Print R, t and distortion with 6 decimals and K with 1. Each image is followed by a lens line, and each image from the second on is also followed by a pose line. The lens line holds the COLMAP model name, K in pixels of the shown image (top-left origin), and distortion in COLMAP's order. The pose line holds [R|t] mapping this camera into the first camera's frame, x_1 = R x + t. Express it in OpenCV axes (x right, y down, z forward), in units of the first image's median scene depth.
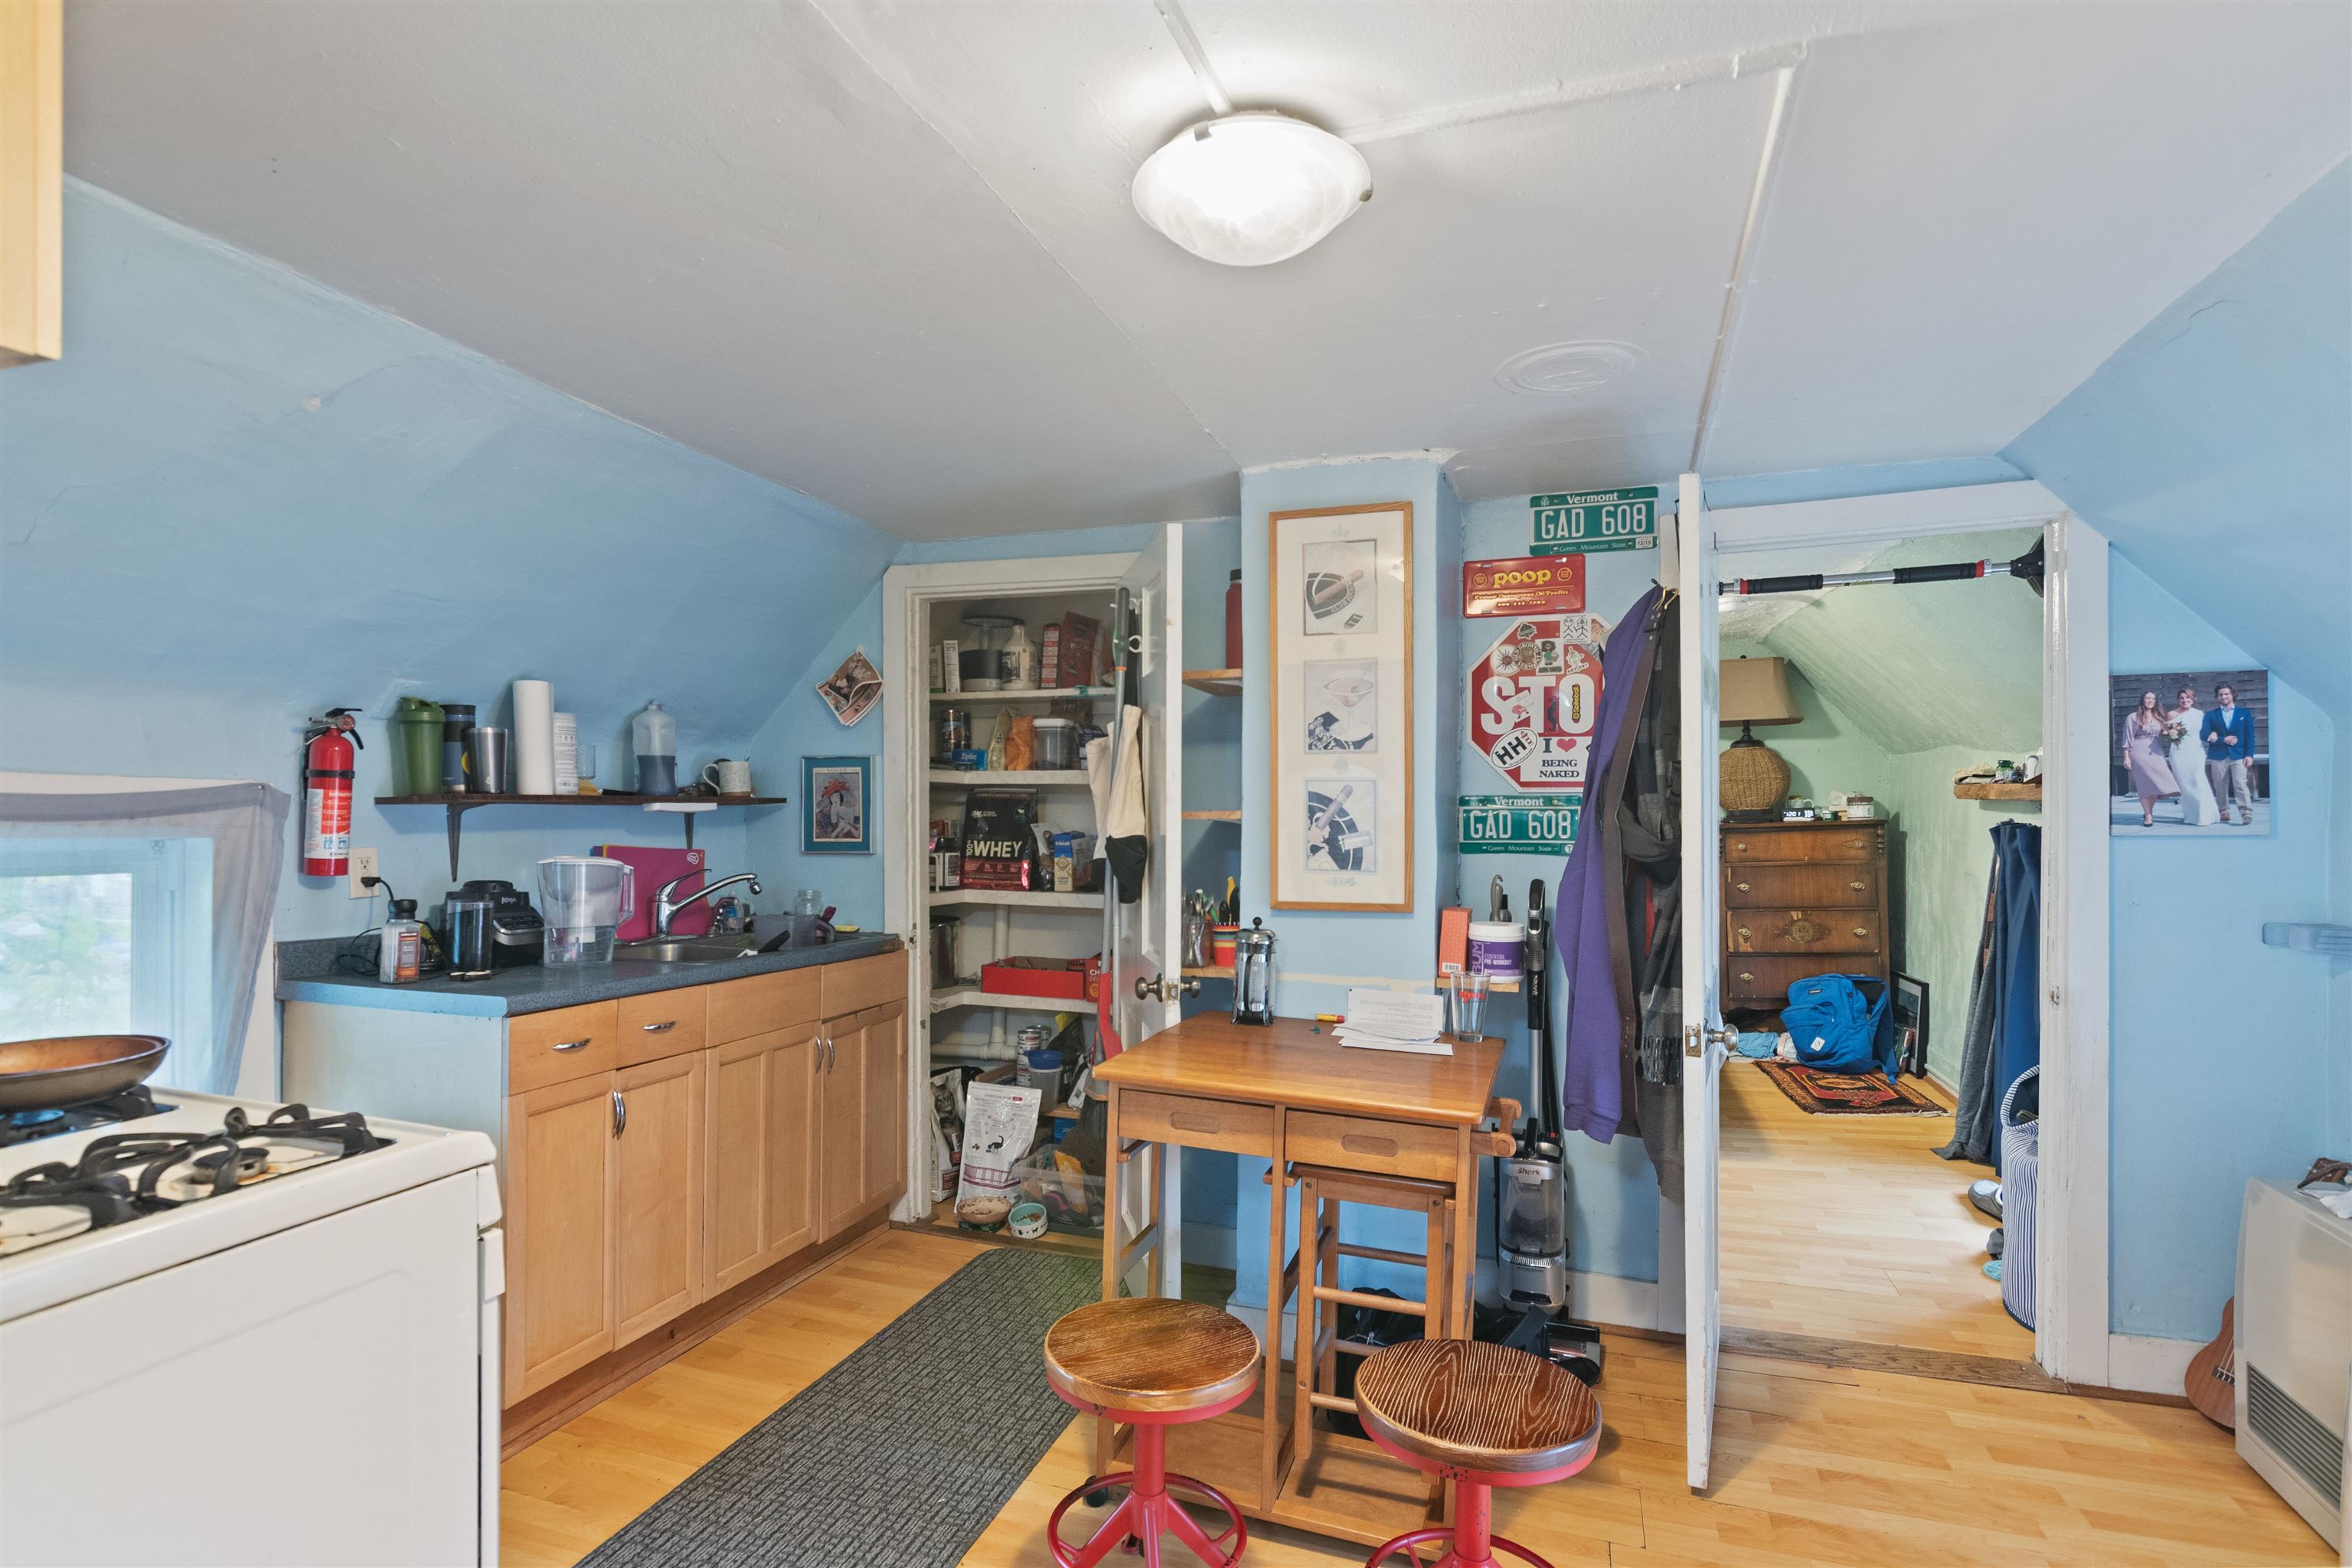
lens RADIAL K [[1163.2, 0, 1153.7], [0, 1163.2, 814.1], [0, 0, 1]] dist [-0.001319, 0.001557]
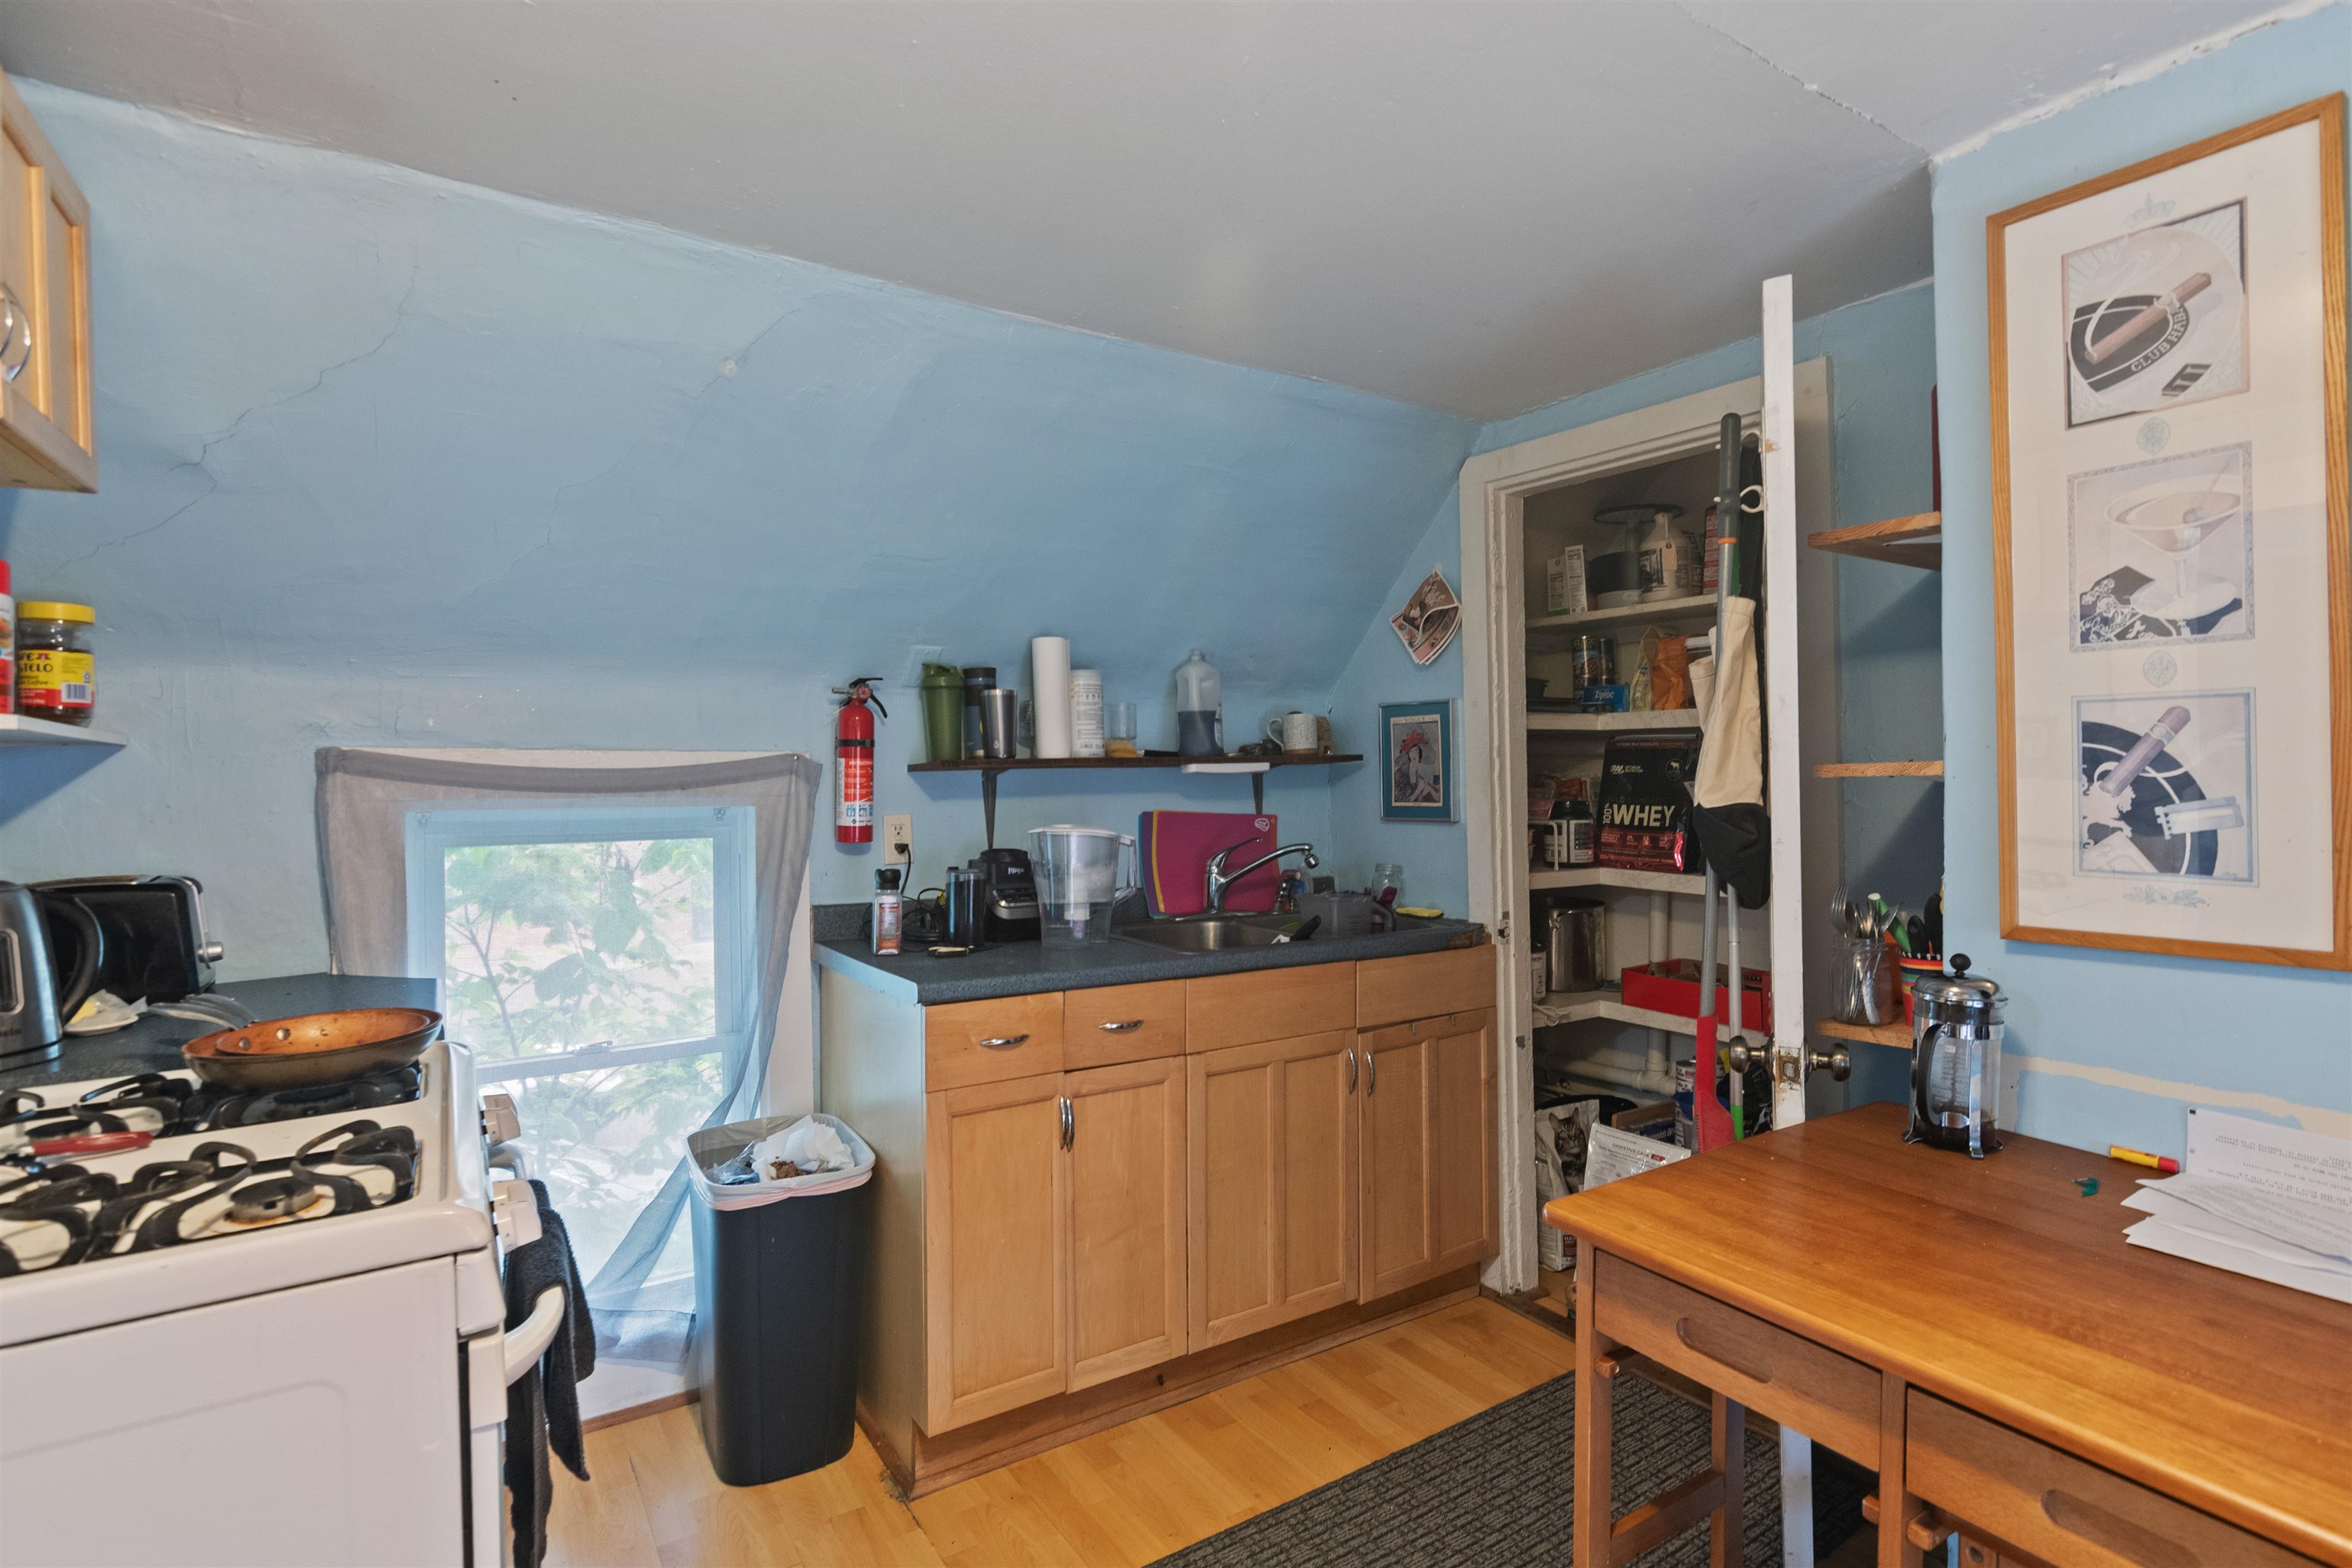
lens RADIAL K [[1163.2, 0, 1178.8], [0, 1163.2, 775.5], [0, 0, 1]] dist [-0.001319, 0.001557]
pose [[0.793153, -0.011748, -0.608909, 0.128890], [0.015827, 0.999874, 0.001325, -0.002510], [0.608817, -0.010688, 0.793239, 0.331881]]
